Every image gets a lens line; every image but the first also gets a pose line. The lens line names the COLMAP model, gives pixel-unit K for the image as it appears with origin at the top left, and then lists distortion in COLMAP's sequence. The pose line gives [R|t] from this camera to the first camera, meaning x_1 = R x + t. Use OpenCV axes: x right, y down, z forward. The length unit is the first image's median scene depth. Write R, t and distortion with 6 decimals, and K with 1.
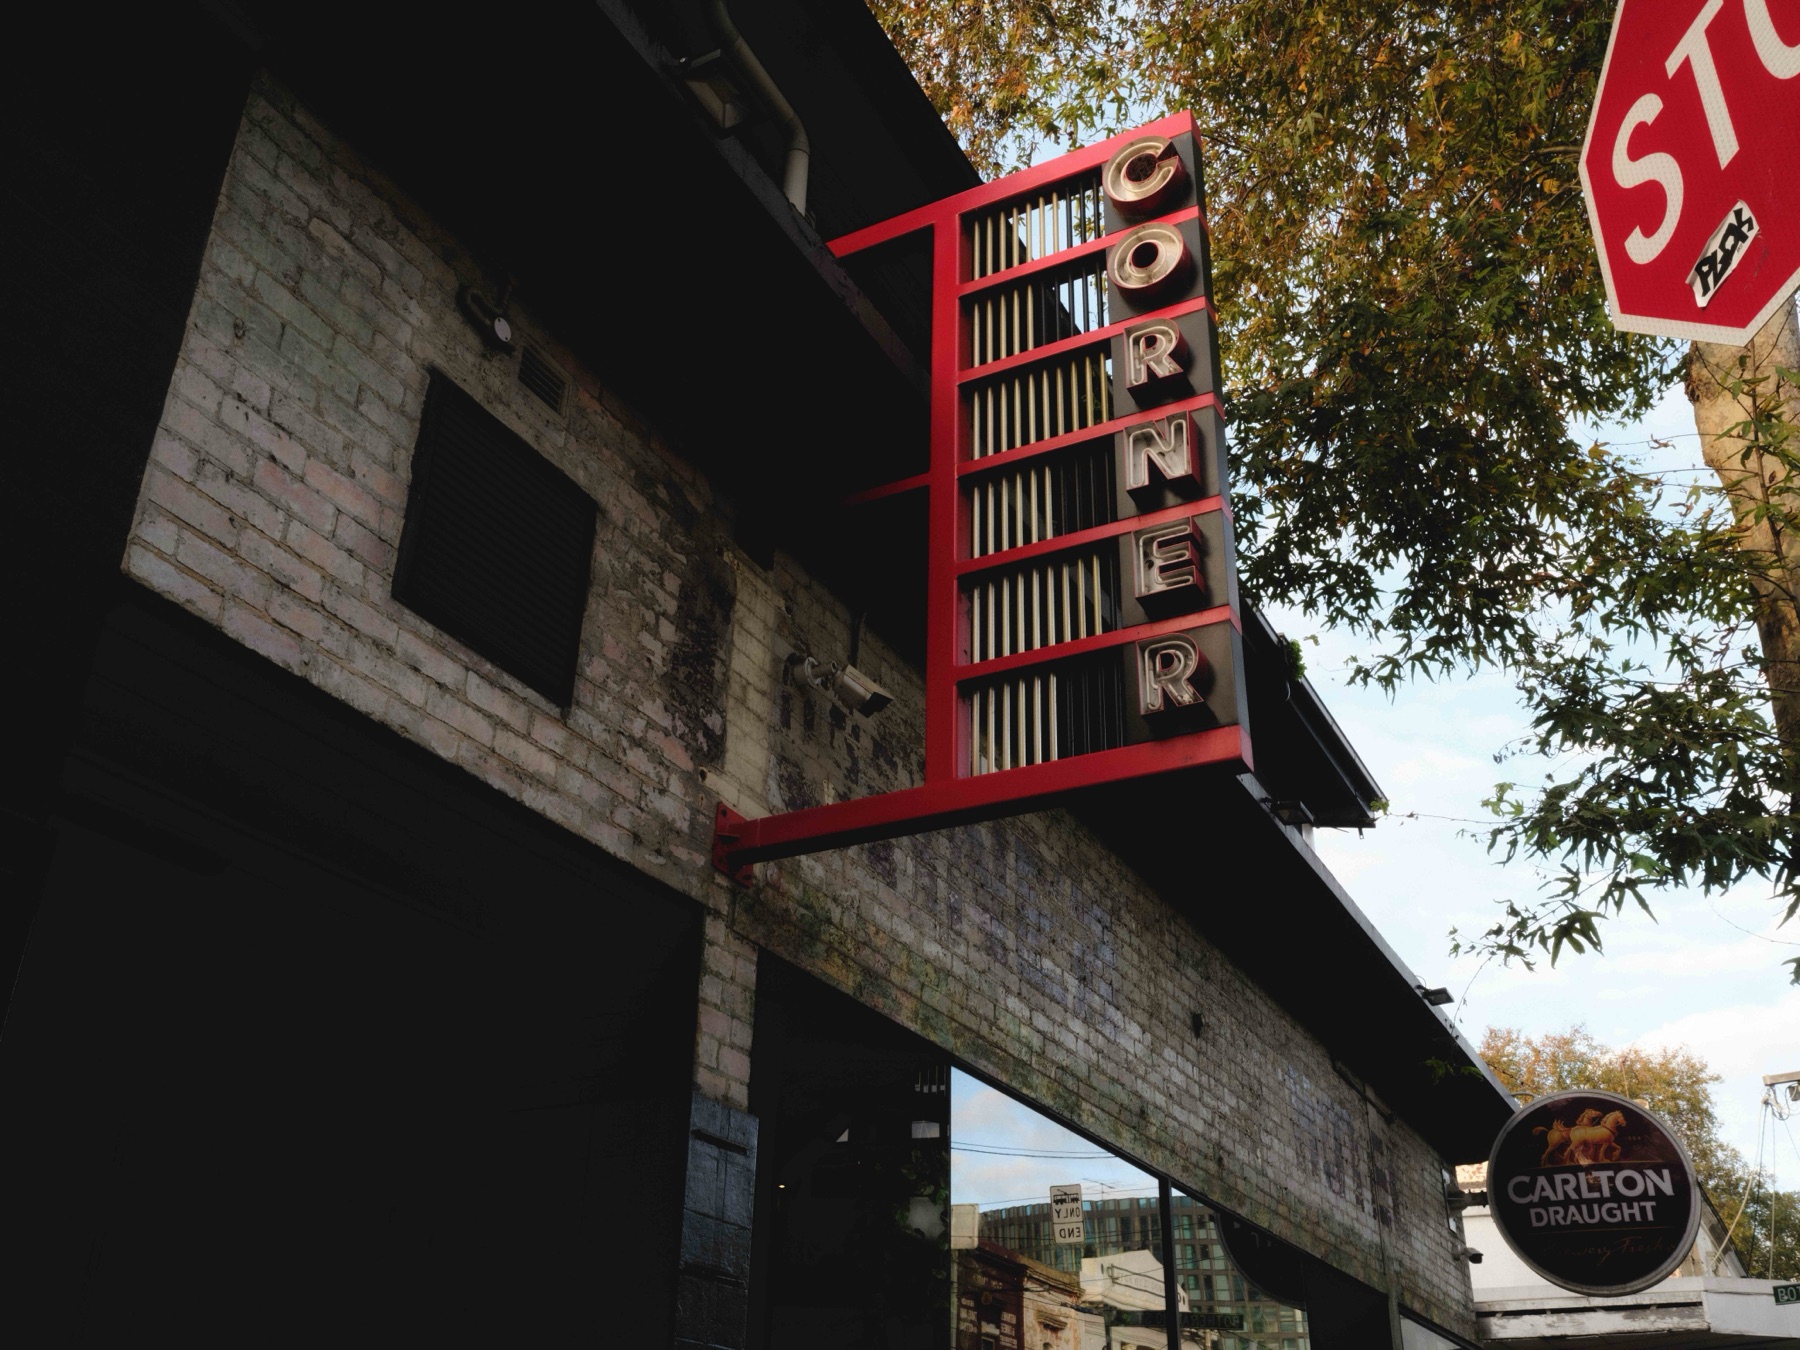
lens RADIAL K [[1650.5, 0, 901.1], [0, 1650.5, 675.9], [0, 0, 1]] dist [0.002903, 0.000000]
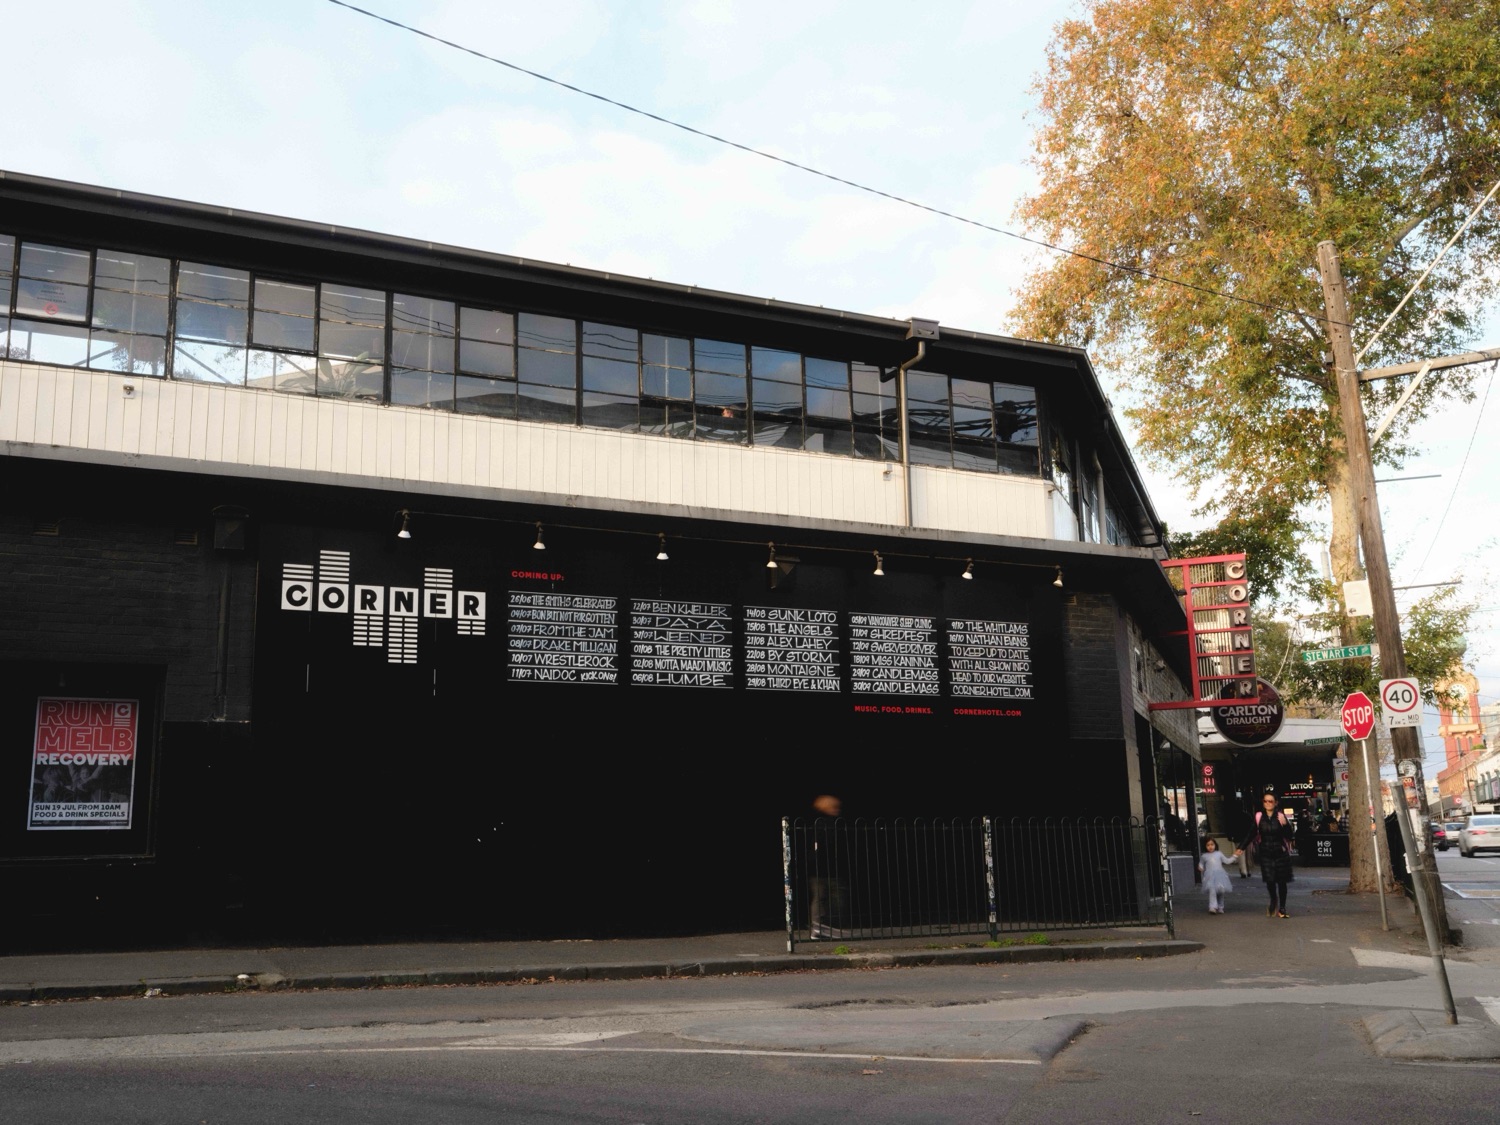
lens RADIAL K [[1435.9, 0, 749.6], [0, 1435.9, 561.3], [0, 0, 1]] dist [-0.000202, 0.000000]
pose [[0.991296, -0.022650, 0.129690, -0.741885], [-0.014163, 0.961025, 0.276098, -0.603255], [-0.130889, -0.275531, 0.952339, -1.154840]]
